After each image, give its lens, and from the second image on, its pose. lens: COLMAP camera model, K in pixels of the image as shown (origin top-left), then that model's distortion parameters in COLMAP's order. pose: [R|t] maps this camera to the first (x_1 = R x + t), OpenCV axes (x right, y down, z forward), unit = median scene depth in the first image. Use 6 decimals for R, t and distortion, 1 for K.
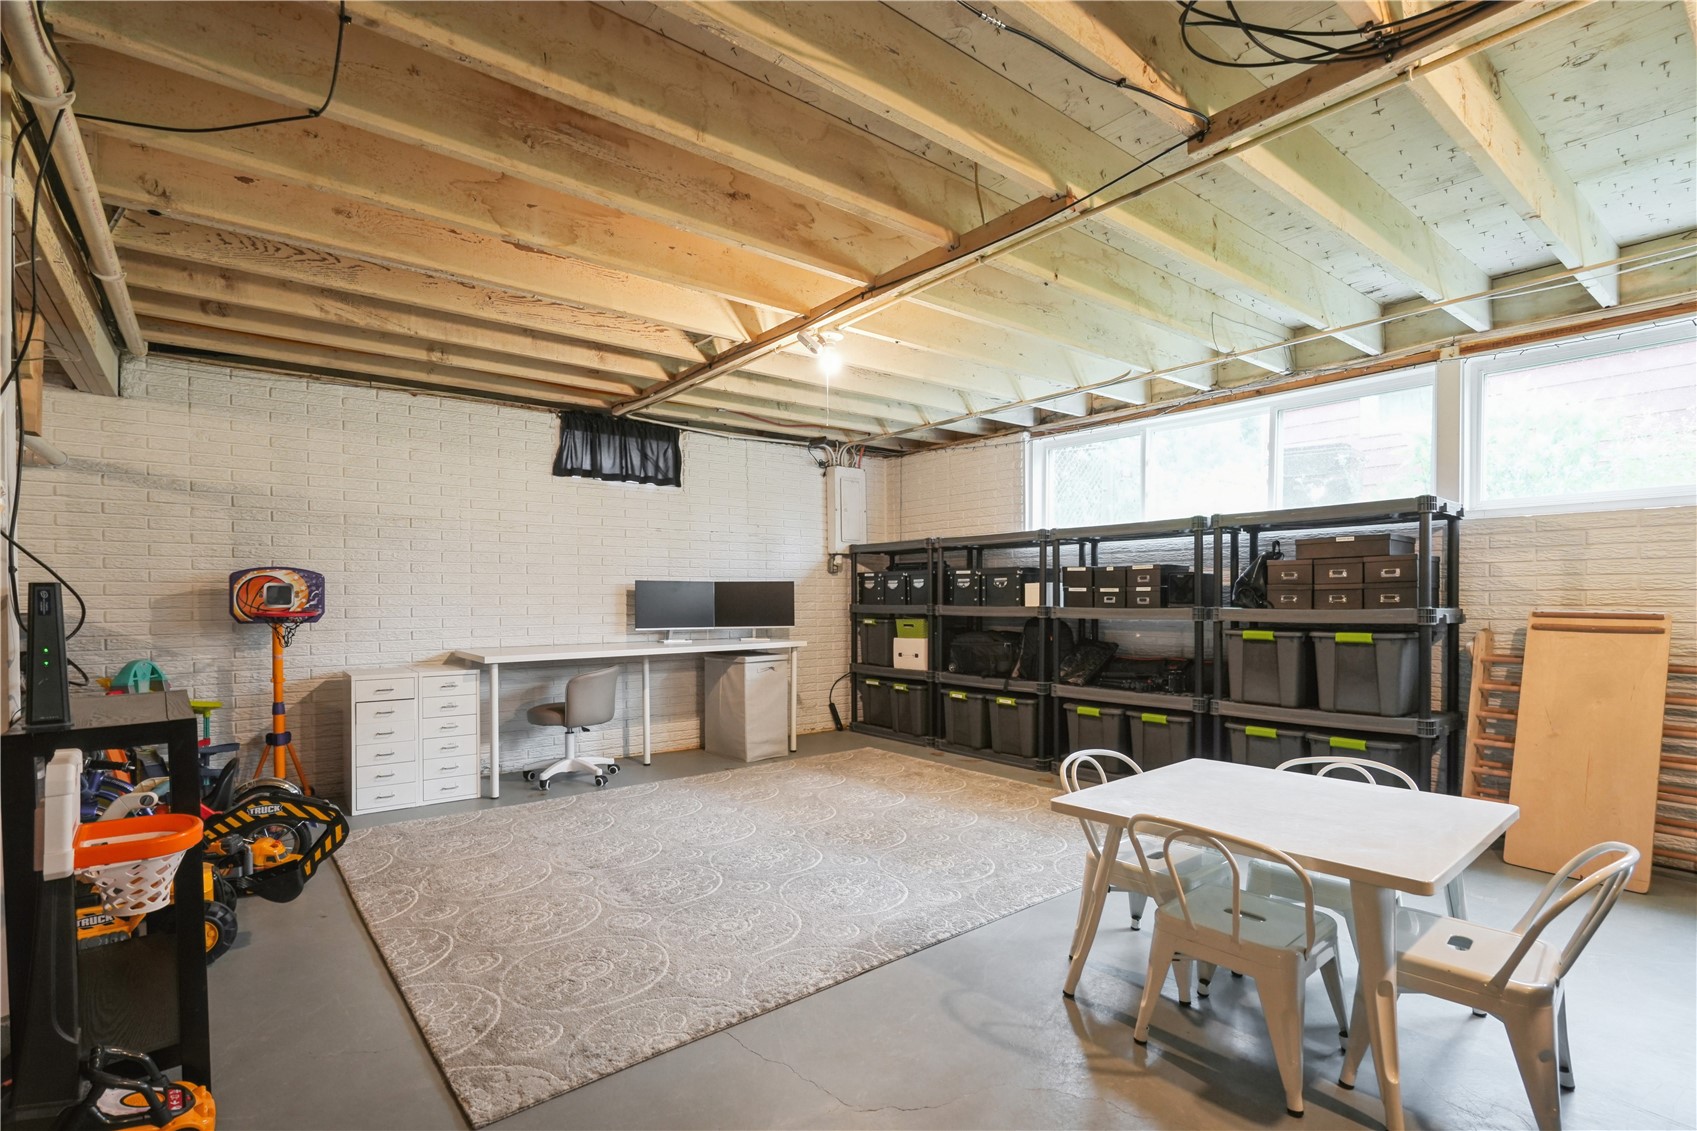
lens RADIAL K [[785.2, 0, 831.3], [0, 785.2, 601.4], [0, 0, 1]] dist [-0.004839, -0.000149]
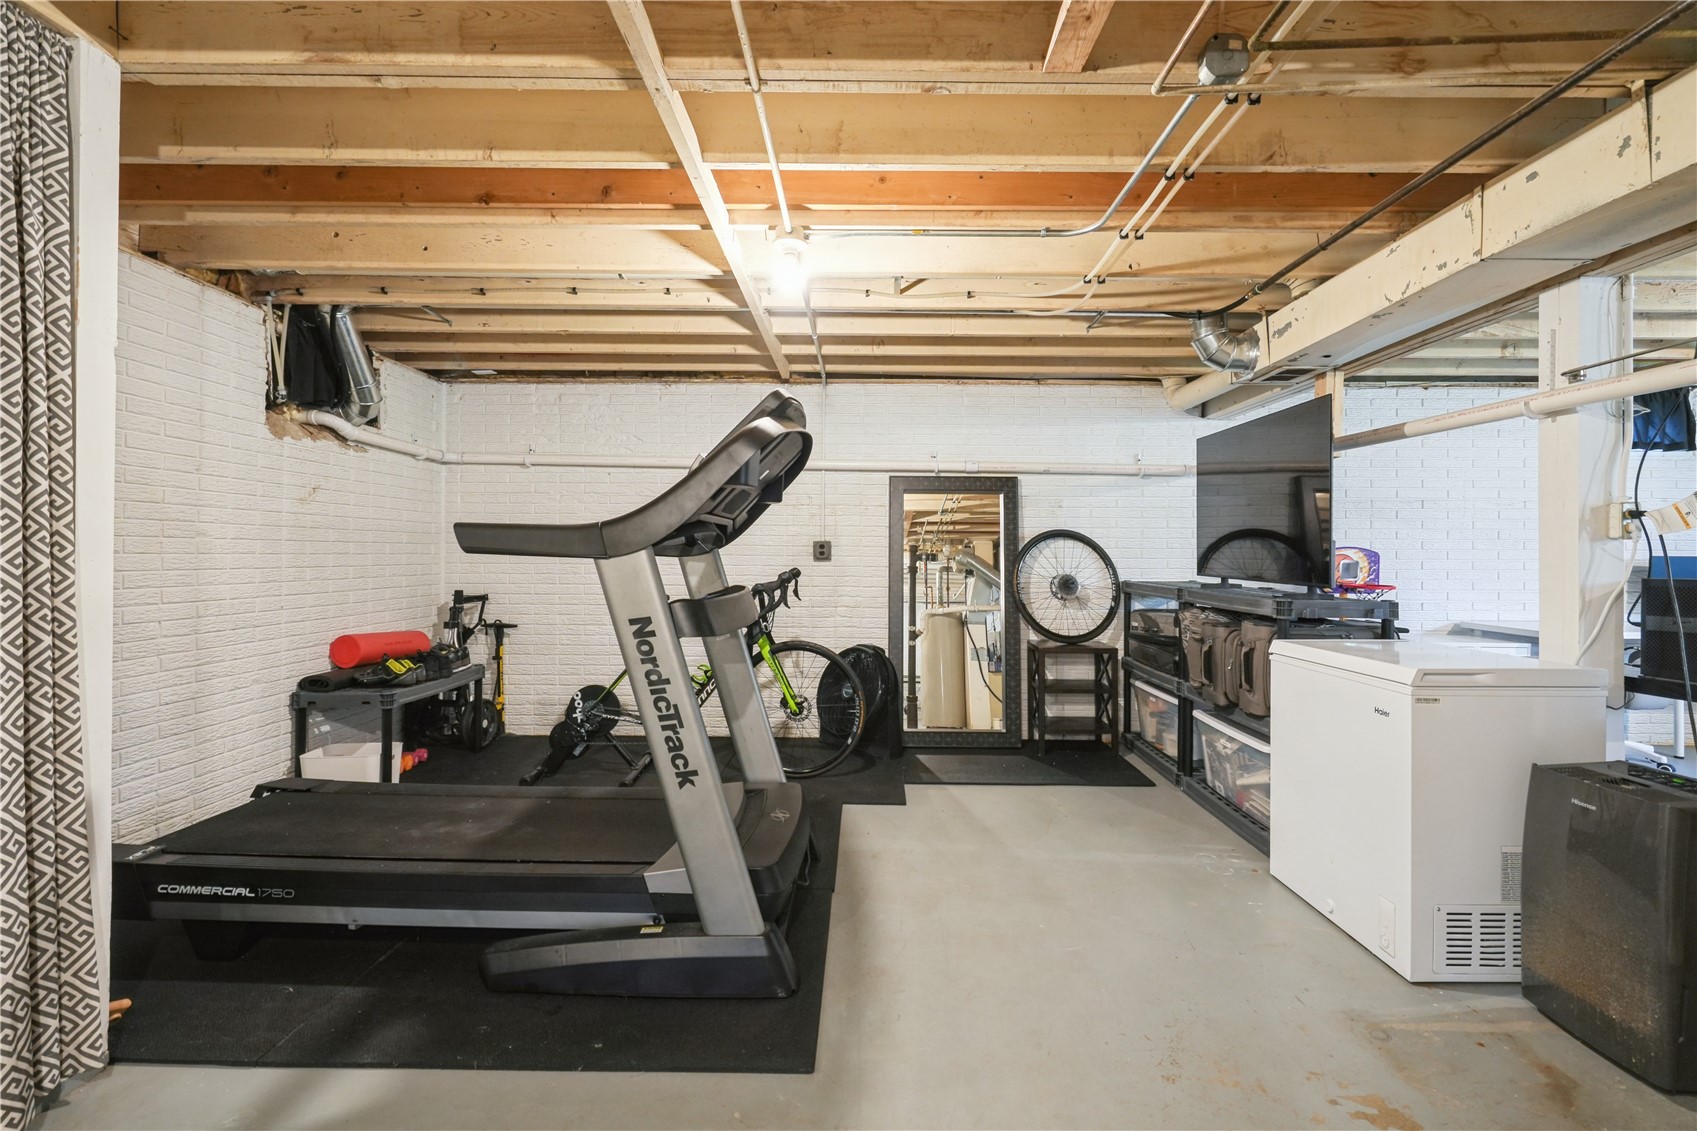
lens RADIAL K [[785.2, 0, 850.1], [0, 785.2, 559.3], [0, 0, 1]] dist [-0.004839, -0.000149]
pose [[0.778155, 0.006916, -0.628034, -0.517043], [-0.010037, 0.999949, -0.001424, -0.014839], [0.627992, 0.007411, 0.778184, -0.398406]]
